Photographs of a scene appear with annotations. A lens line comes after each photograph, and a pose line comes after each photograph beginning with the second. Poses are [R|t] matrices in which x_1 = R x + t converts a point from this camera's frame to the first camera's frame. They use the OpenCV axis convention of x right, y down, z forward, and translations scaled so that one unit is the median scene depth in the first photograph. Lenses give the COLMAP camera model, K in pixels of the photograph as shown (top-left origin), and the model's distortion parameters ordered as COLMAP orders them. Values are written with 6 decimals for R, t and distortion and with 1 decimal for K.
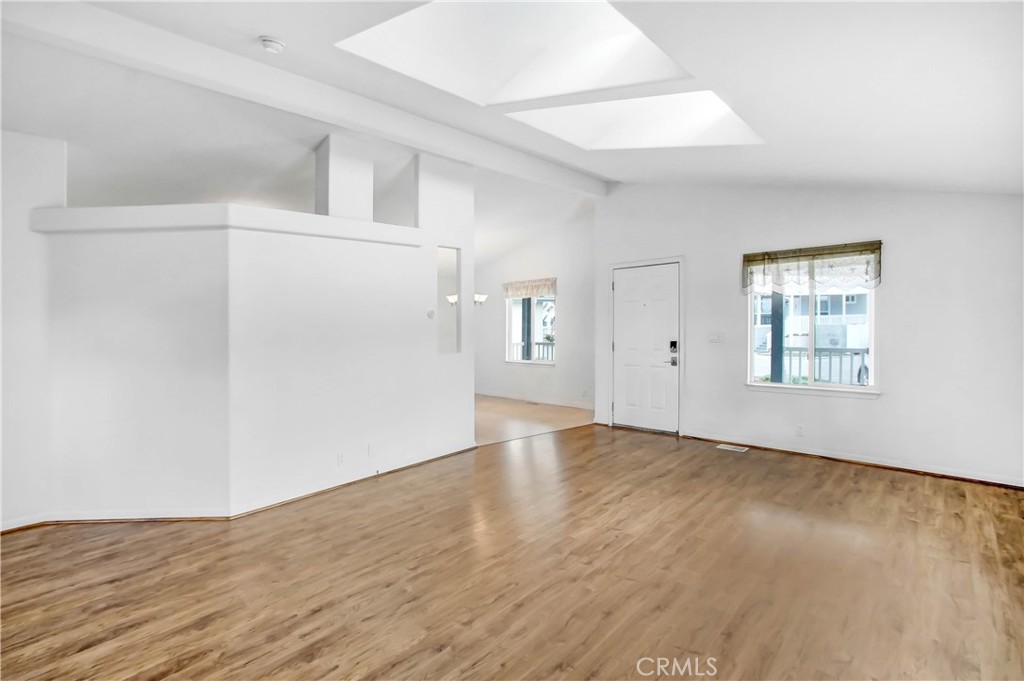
lens RADIAL K [[460.0, 0, 511.4], [0, 460.0, 327.0], [0, 0, 1]] dist [-0.001196, -0.000217]
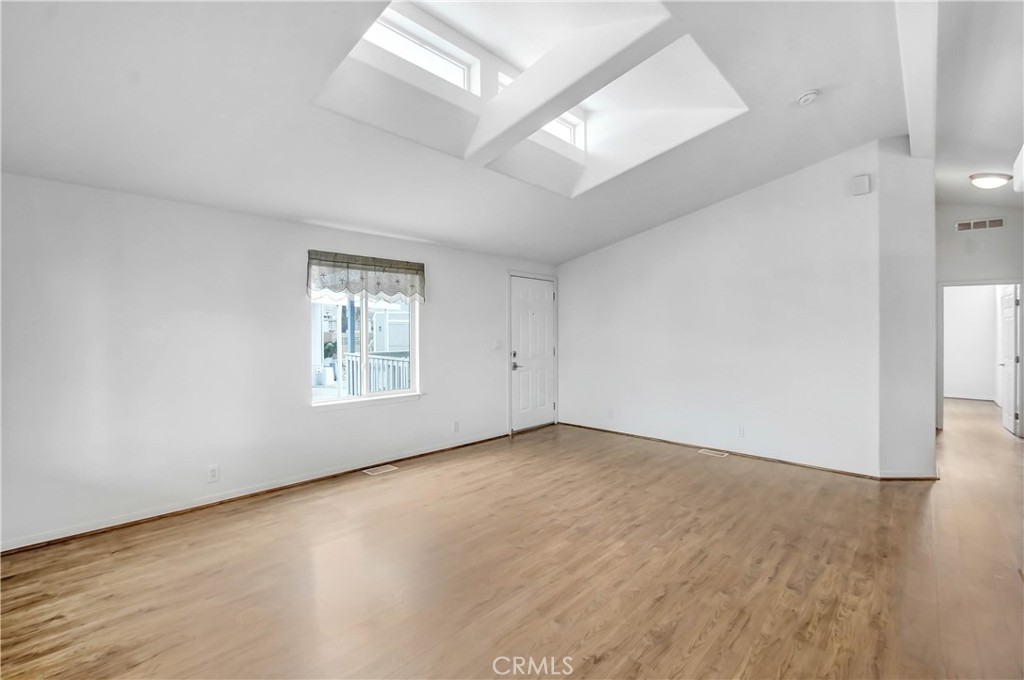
lens RADIAL K [[460.0, 0, 511.4], [0, 460.0, 326.5], [0, 0, 1]] dist [-0.001196, -0.000217]
pose [[-0.999312, 0.016312, -0.033323, 0.291422], [0.015867, 0.999782, 0.013578, -0.007896], [0.033537, 0.013040, -0.999352, 2.062662]]
